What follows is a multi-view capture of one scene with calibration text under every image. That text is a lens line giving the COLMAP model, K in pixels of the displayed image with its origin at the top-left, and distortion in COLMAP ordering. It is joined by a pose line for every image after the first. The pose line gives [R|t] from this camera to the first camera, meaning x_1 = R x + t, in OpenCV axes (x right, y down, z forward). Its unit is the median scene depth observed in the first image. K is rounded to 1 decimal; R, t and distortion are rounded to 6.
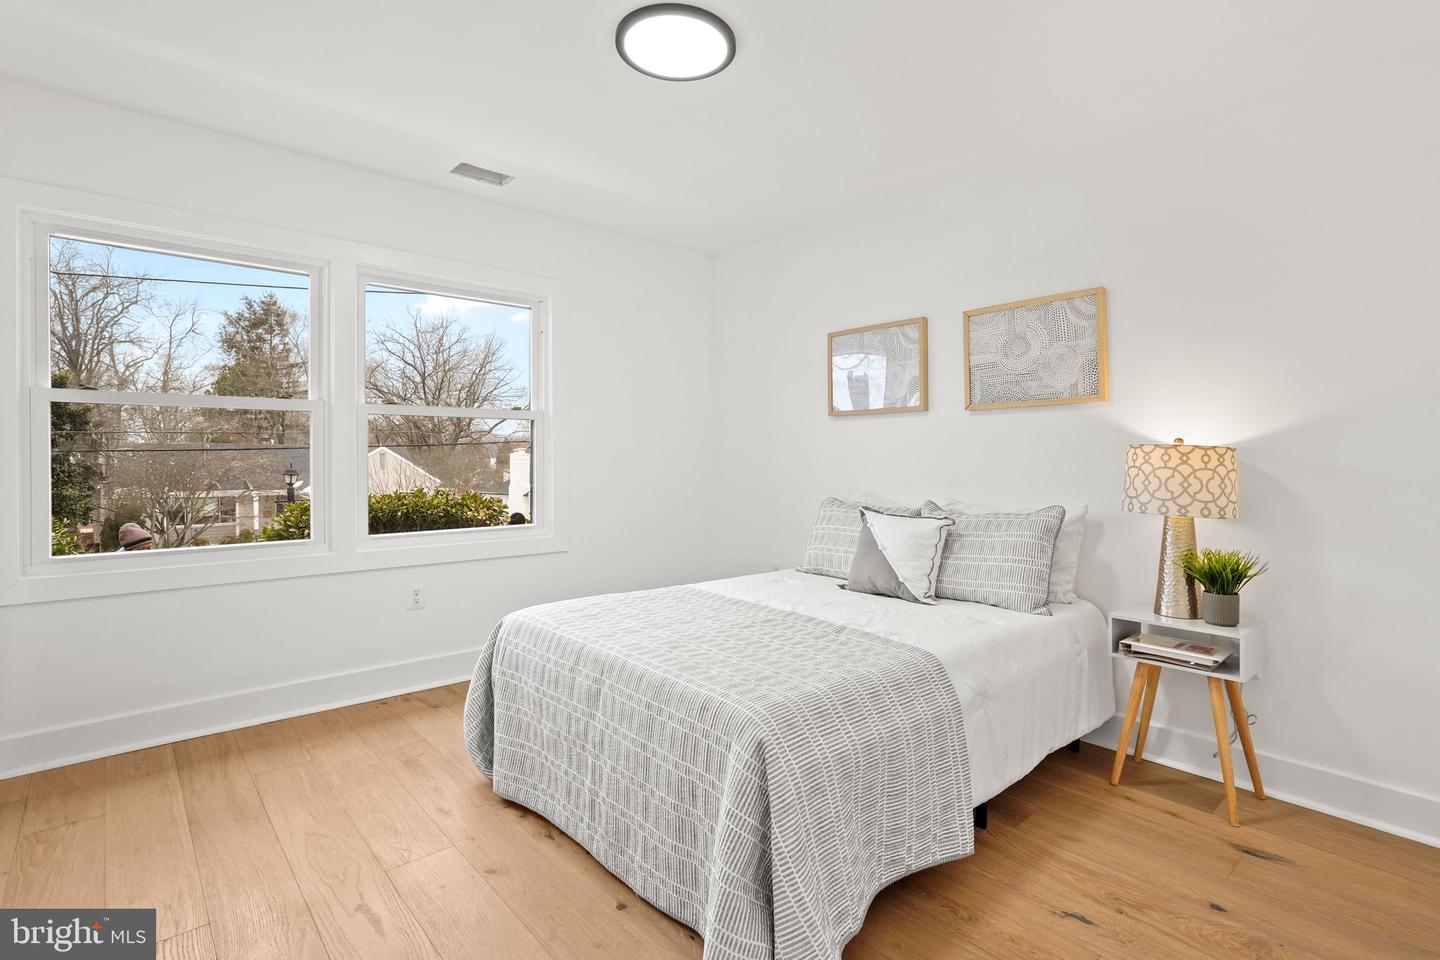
lens RADIAL K [[689.4, 0, 721.8], [0, 689.4, 450.6], [0, 0, 1]] dist [0.016089, 0.000043]
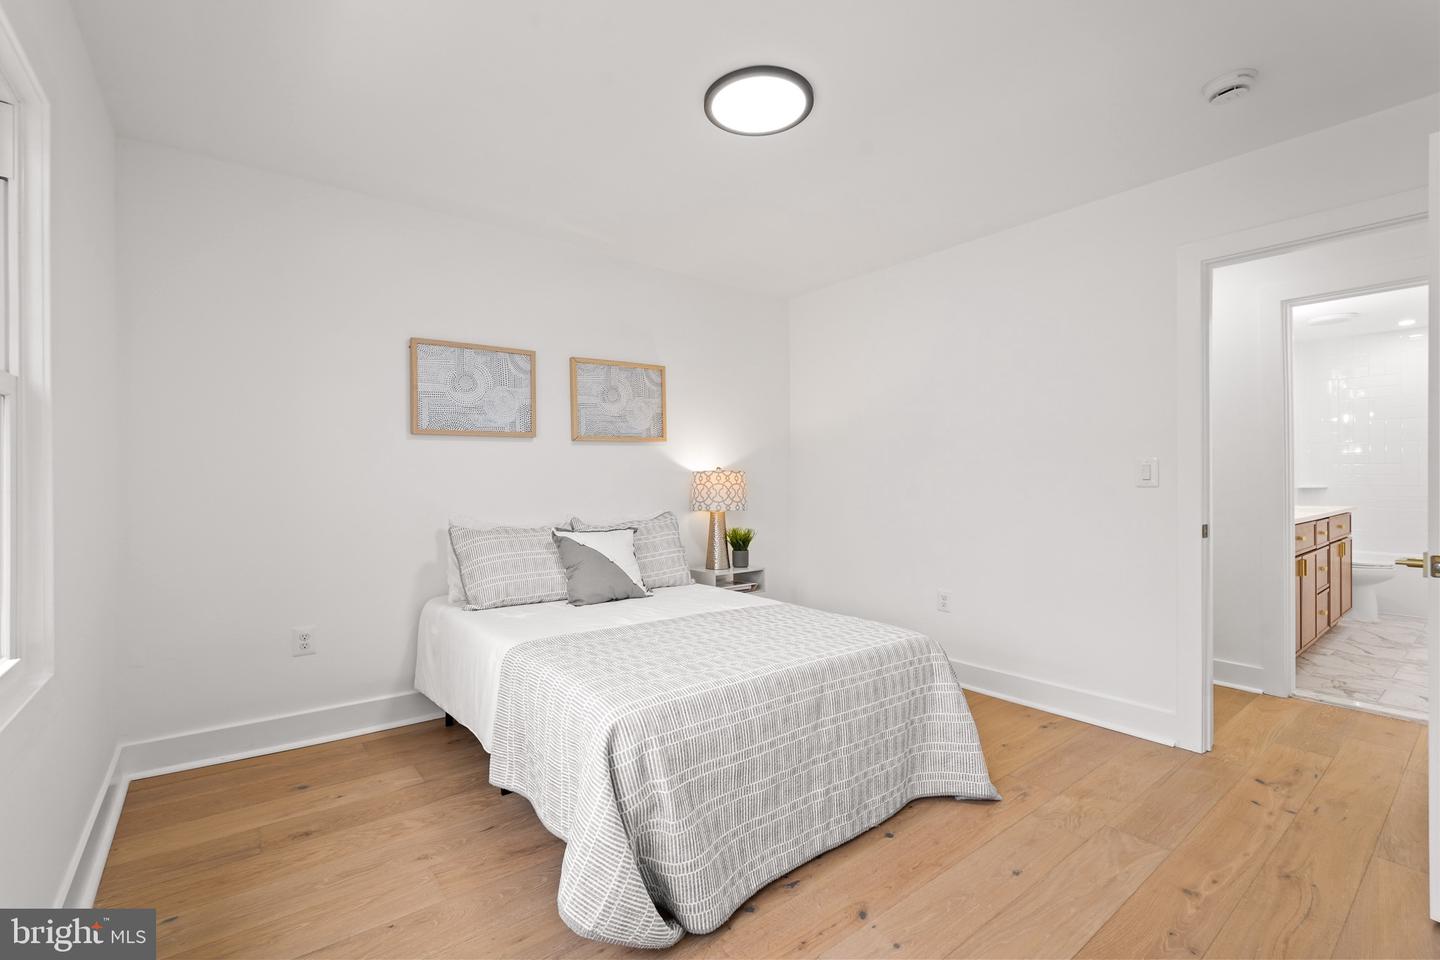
lens RADIAL K [[634.6, 0, 717.7], [0, 634.6, 479.3], [0, 0, 1]] dist [-0.020757, 0.012132]
pose [[0.070097, -0.000893, 0.997540, -0.822468], [0.007169, 0.999974, 0.000391, 0.011236], [-0.997514, 0.007124, 0.070102, 0.779846]]
